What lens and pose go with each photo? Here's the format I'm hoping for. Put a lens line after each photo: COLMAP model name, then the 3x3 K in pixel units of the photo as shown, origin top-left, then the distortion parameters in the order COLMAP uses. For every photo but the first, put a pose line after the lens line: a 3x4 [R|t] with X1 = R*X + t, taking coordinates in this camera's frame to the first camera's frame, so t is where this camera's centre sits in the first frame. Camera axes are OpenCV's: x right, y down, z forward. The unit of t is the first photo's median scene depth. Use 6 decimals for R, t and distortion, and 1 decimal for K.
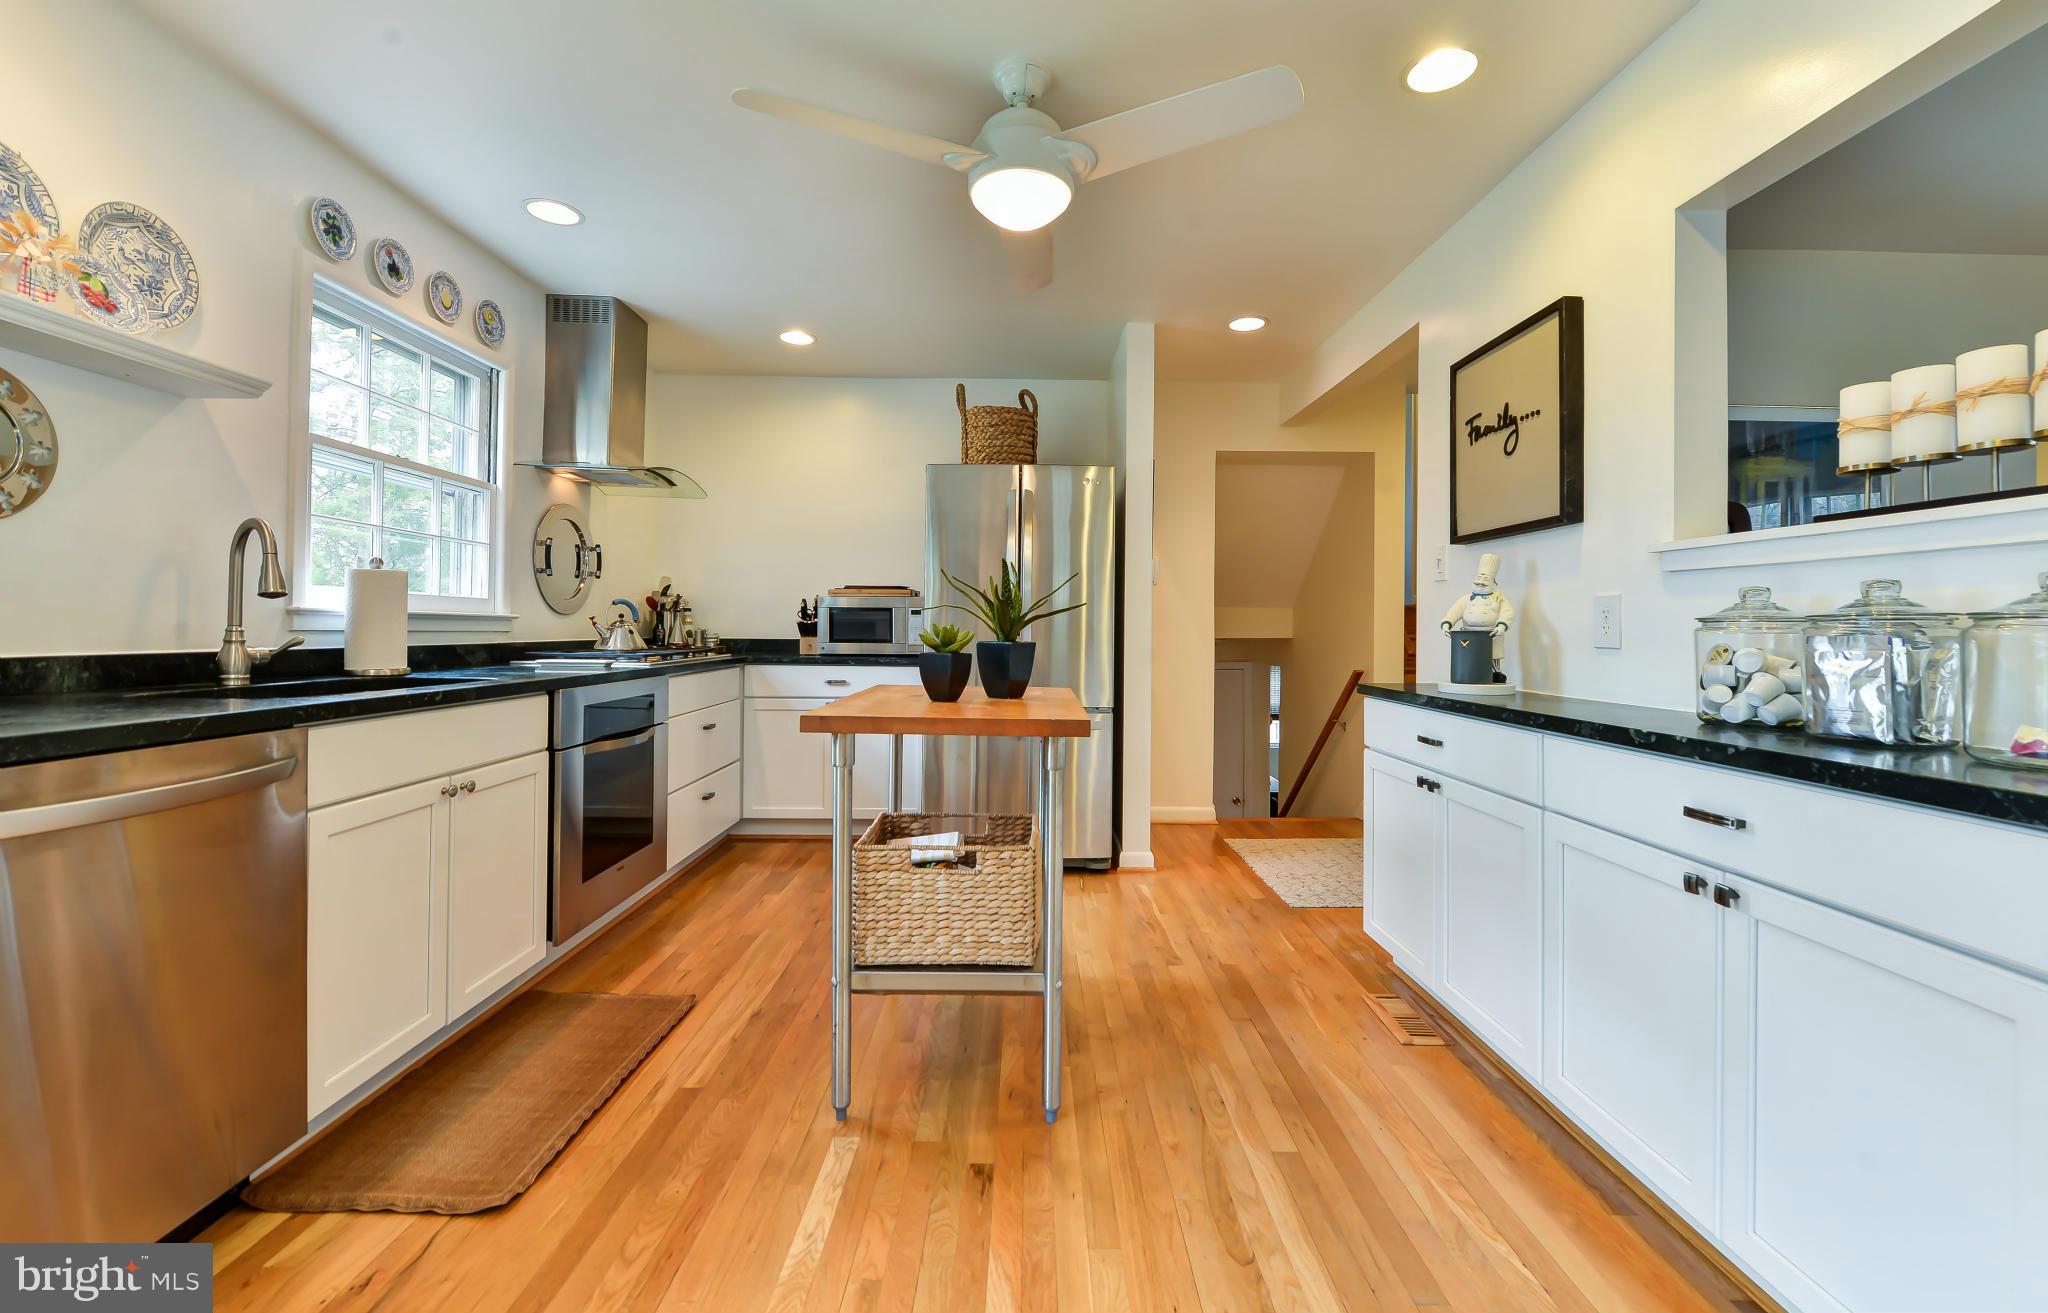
lens RADIAL K [[837.1, 0, 1031.2], [0, 837.1, 621.7], [0, 0, 1]] dist [-0.003106, -0.000212]
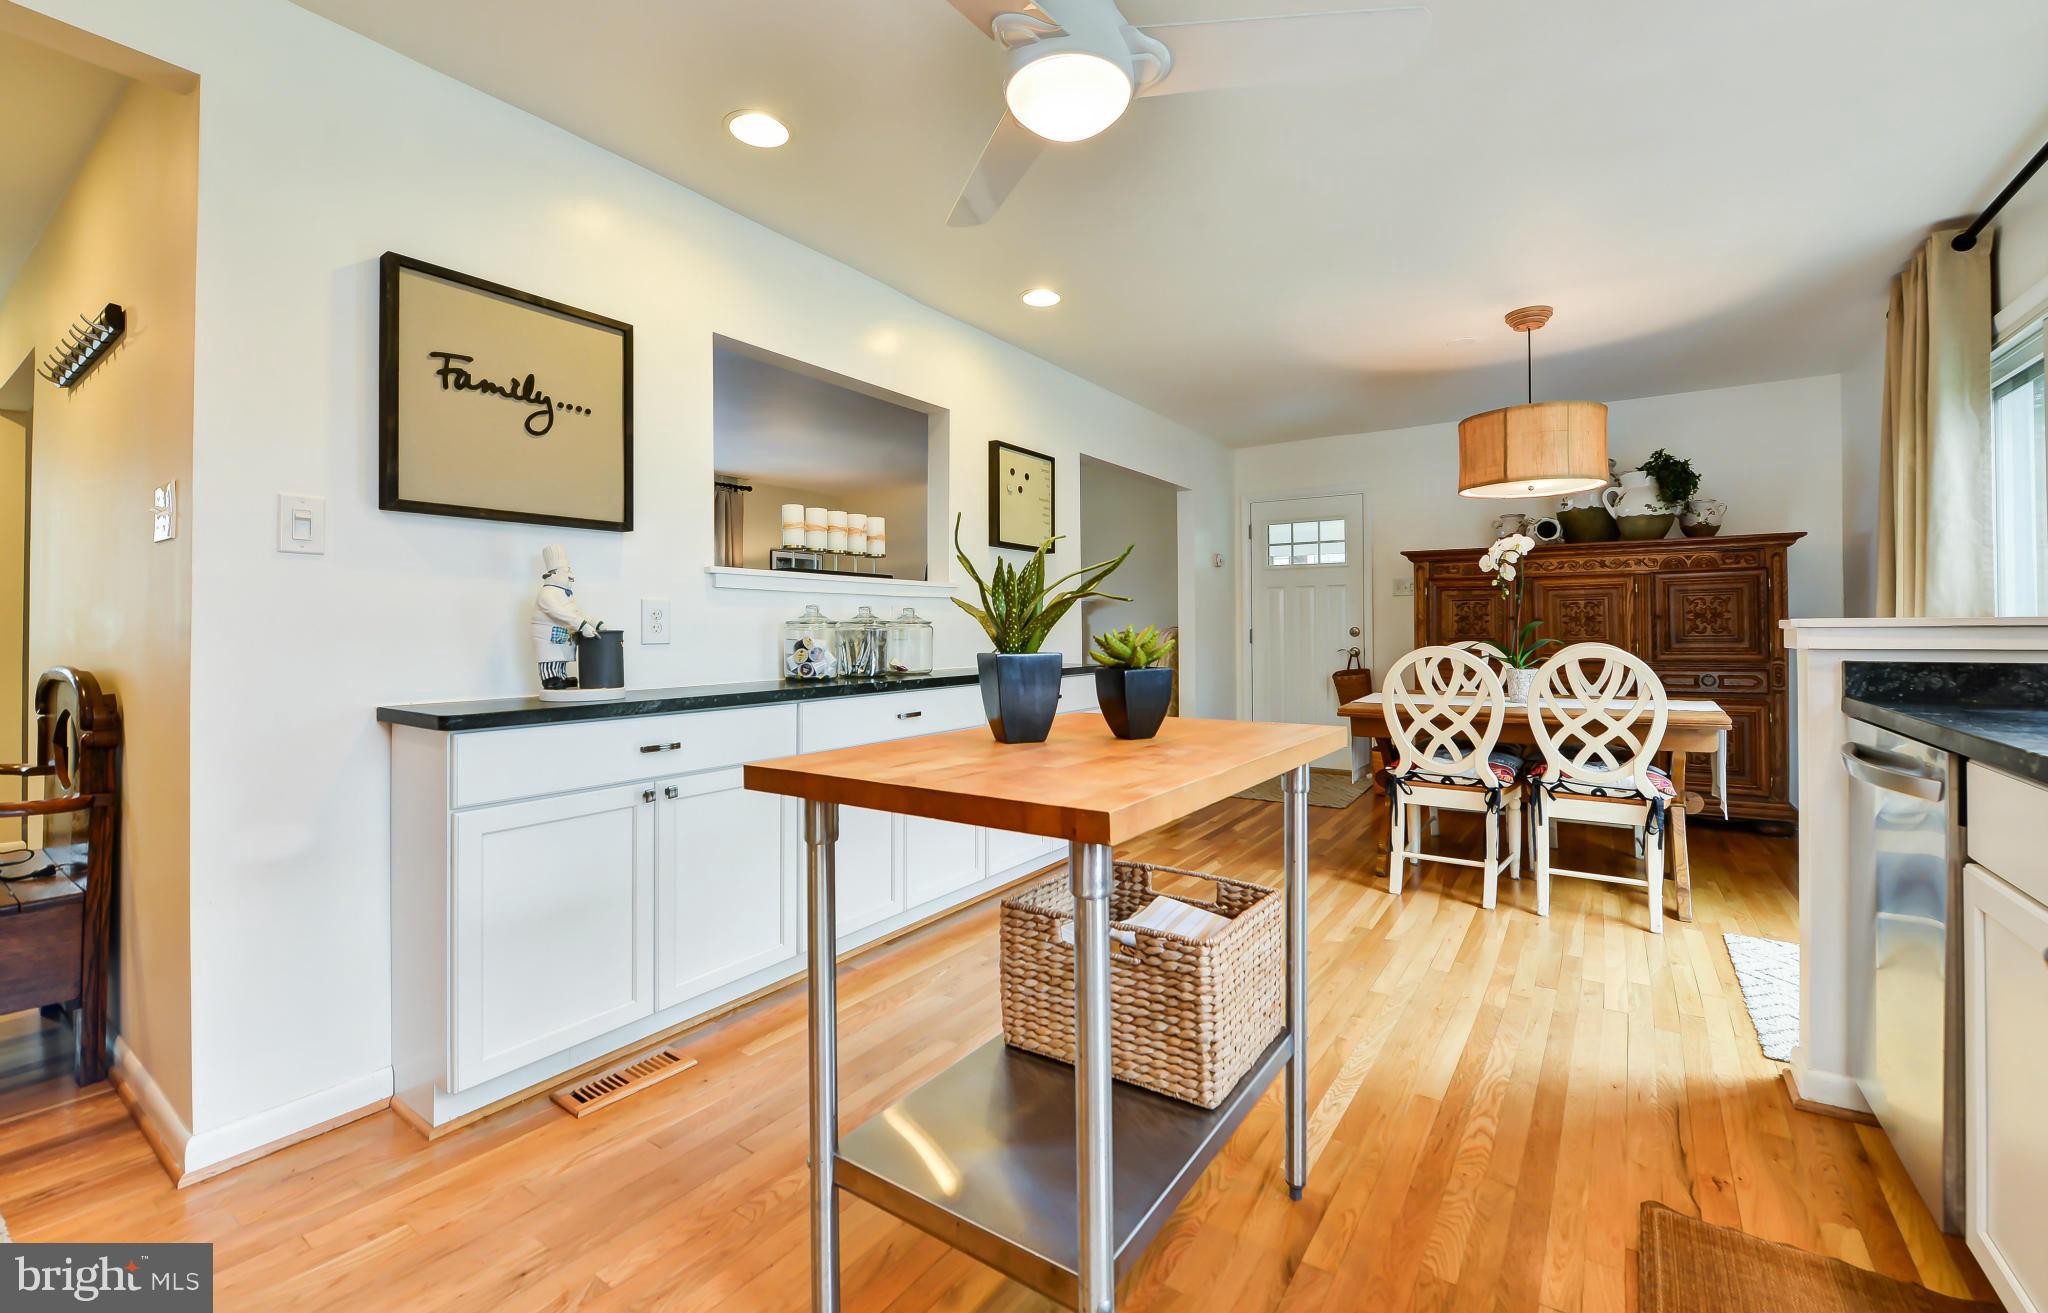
lens RADIAL K [[816.0, 0, 1026.5], [0, 816.0, 620.5], [0, 0, 1]] dist [-0.041269, -0.000044]
pose [[-0.817643, 0.000503, 0.575725, -0.364439], [-0.006703, 0.999924, -0.010393, 0.006331], [-0.575686, -0.012357, -0.817577, 1.425717]]
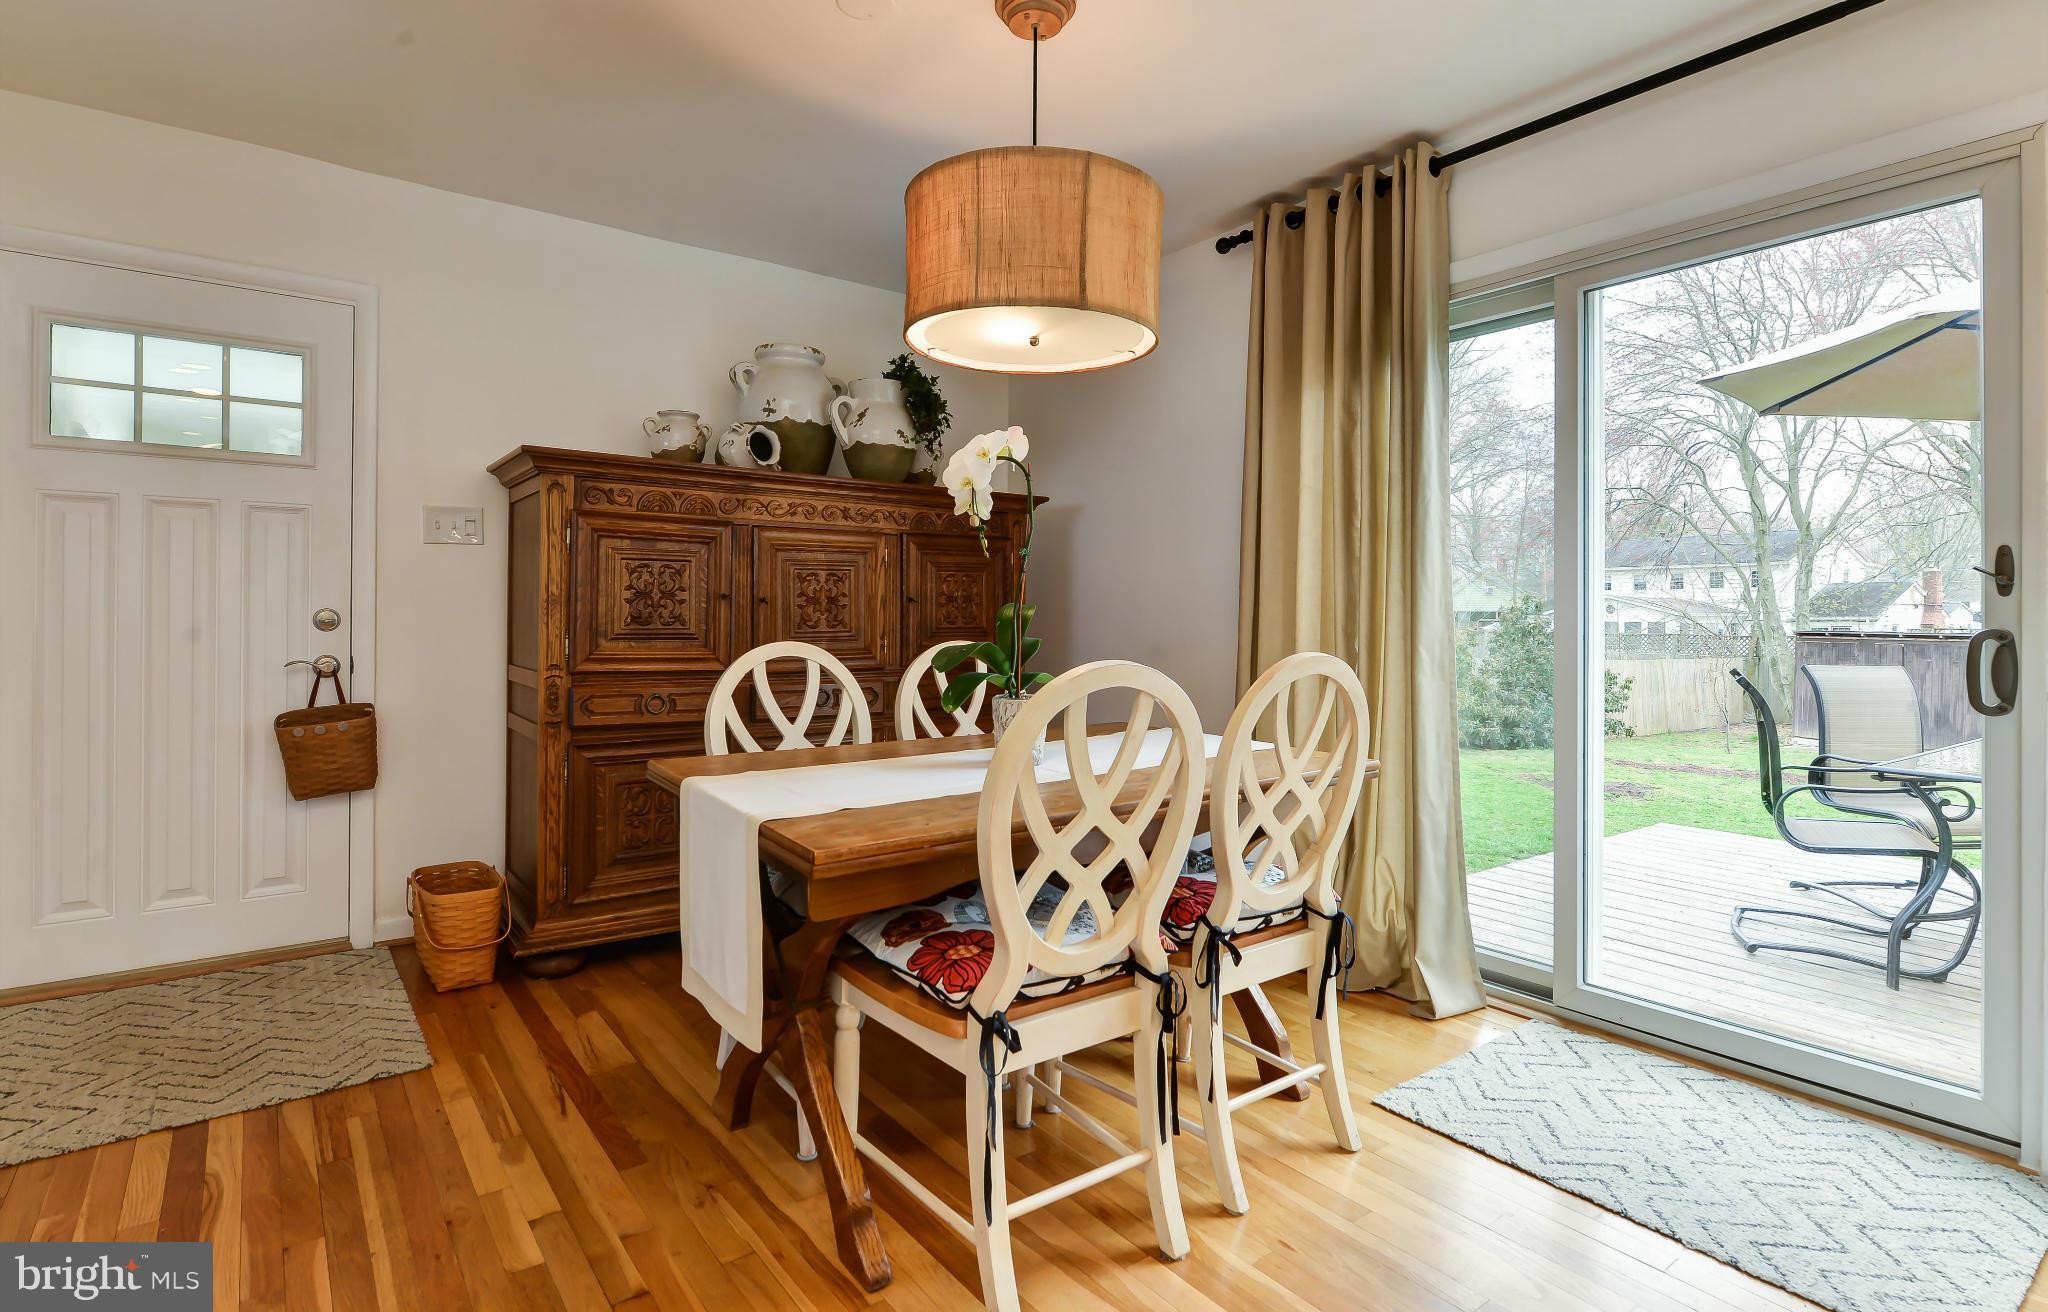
lens RADIAL K [[1020.6, 0, 1053.2], [0, 1020.6, 613.5], [0, 0, 1]] dist [-0.002778, 0.000015]
pose [[-0.803283, -0.016373, -0.595372, 0.294649], [-0.009989, 0.999852, -0.014019, 0.009929], [0.595514, -0.005314, -0.803328, 0.439735]]
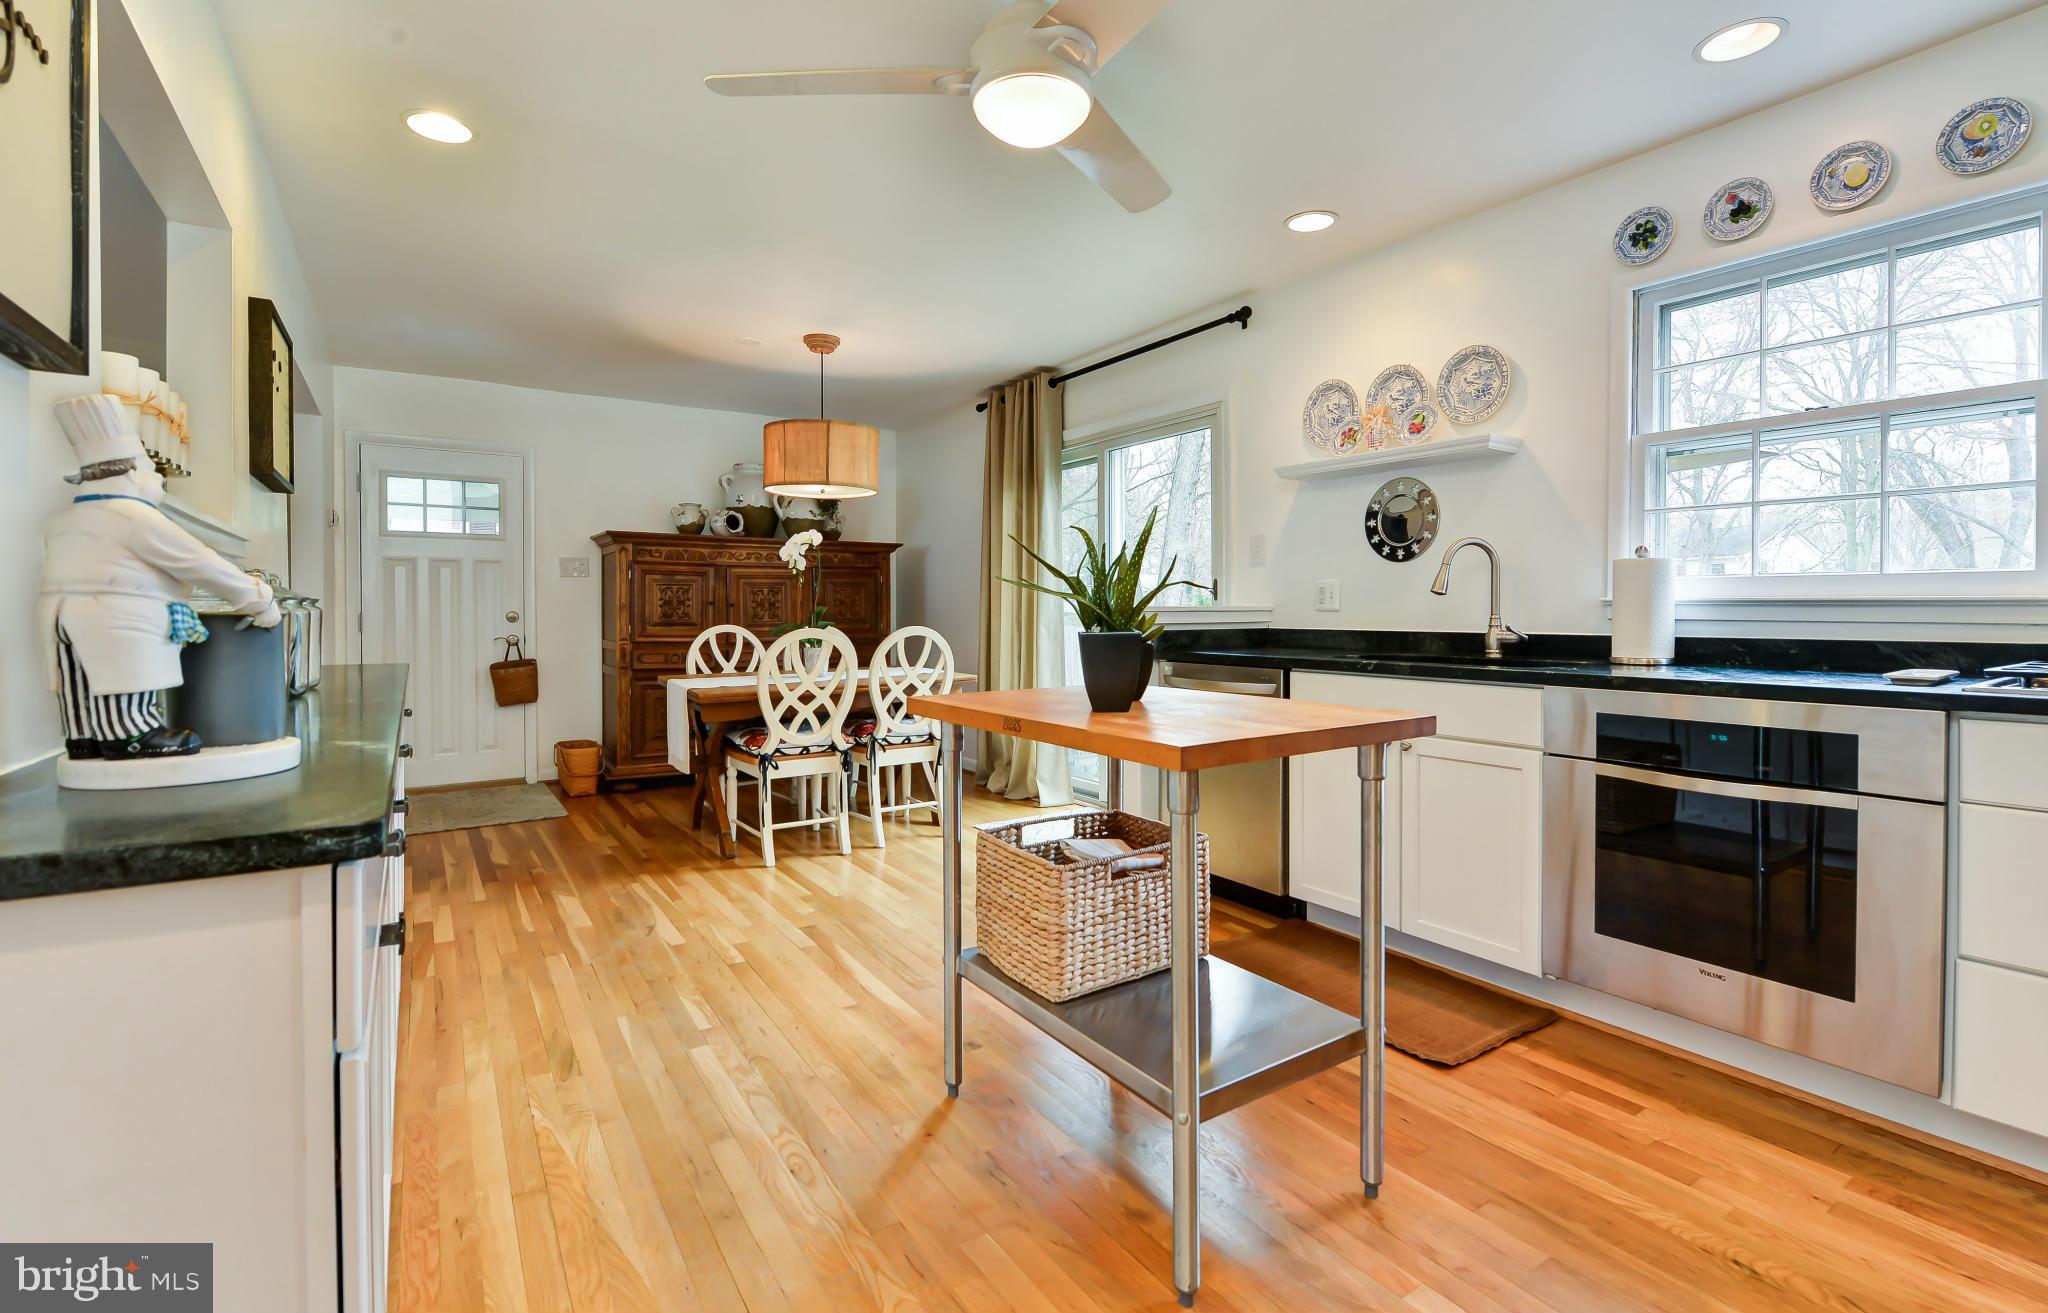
lens RADIAL K [[893.4, 0, 1026.7], [0, 893.4, 620.9], [0, 0, 1]] dist [-0.000621, 0.000002]
pose [[-0.836463, -0.001987, -0.548019, 0.423526], [-0.002819, 0.999996, 0.000677, 0.014517], [0.548016, 0.002111, -0.836465, 1.514818]]
